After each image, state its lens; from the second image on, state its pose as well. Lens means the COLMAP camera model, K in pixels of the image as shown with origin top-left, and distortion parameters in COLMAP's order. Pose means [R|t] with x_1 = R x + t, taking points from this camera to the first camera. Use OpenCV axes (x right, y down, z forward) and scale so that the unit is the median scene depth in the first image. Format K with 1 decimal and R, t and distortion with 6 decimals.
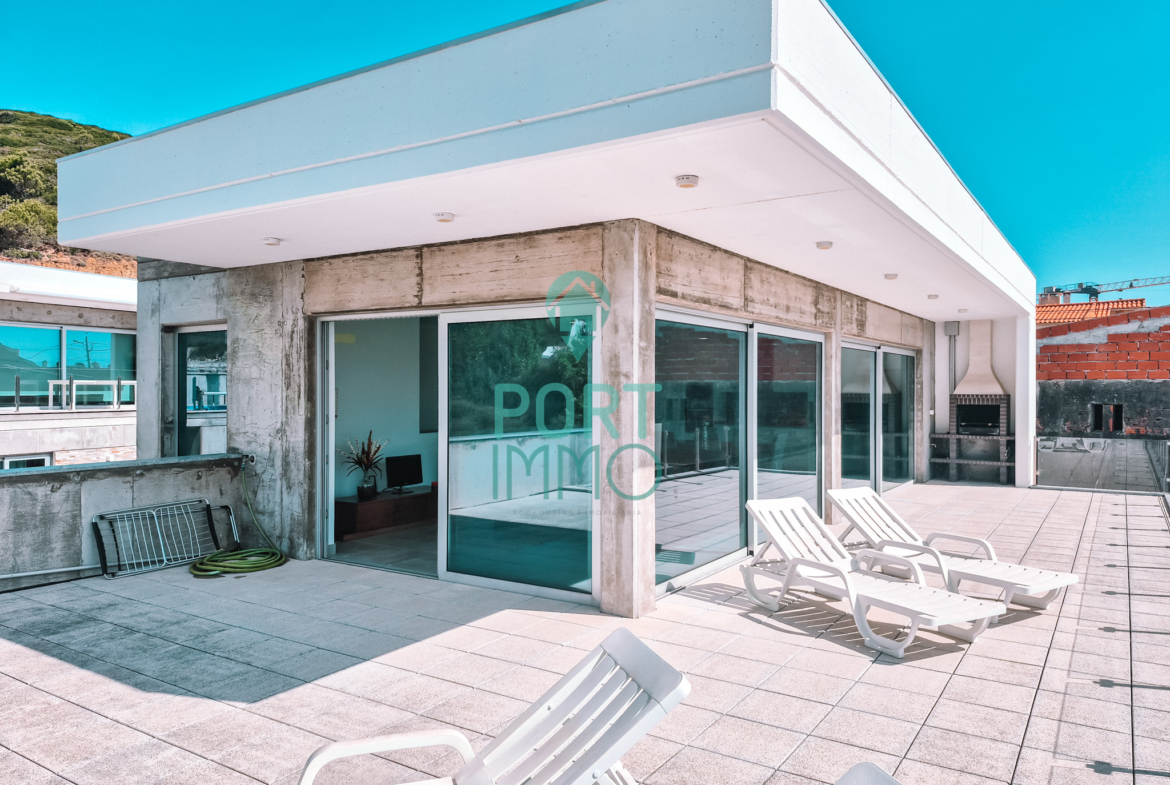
lens RADIAL K [[808.6, 0, 581.2], [0, 808.6, 389.4], [0, 0, 1]] dist [0.066990, -0.056877]
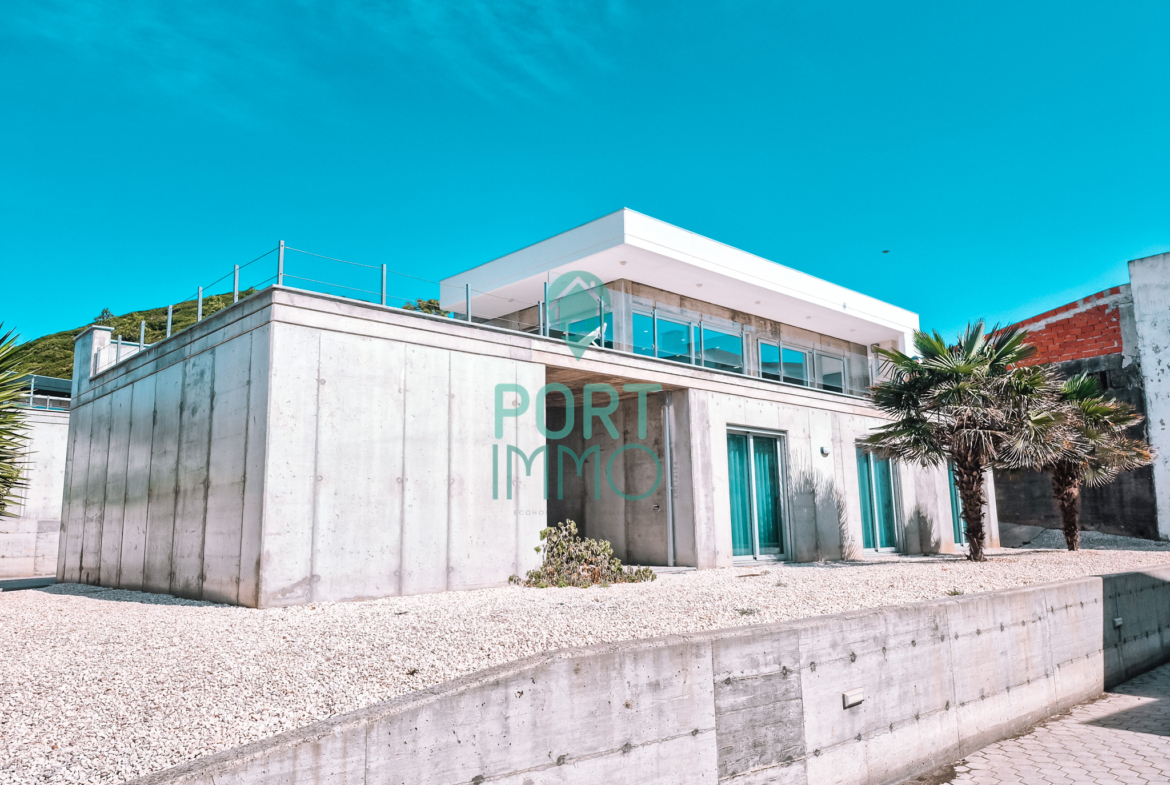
lens RADIAL K [[808.6, 0, 581.2], [0, 808.6, 389.4], [0, 0, 1]] dist [0.066990, -0.056877]
pose [[0.975254, -0.053096, -0.214616, 0.517626], [0.017154, 0.985980, -0.165978, 0.673758], [0.220419, 0.158189, 0.962492, -1.833020]]
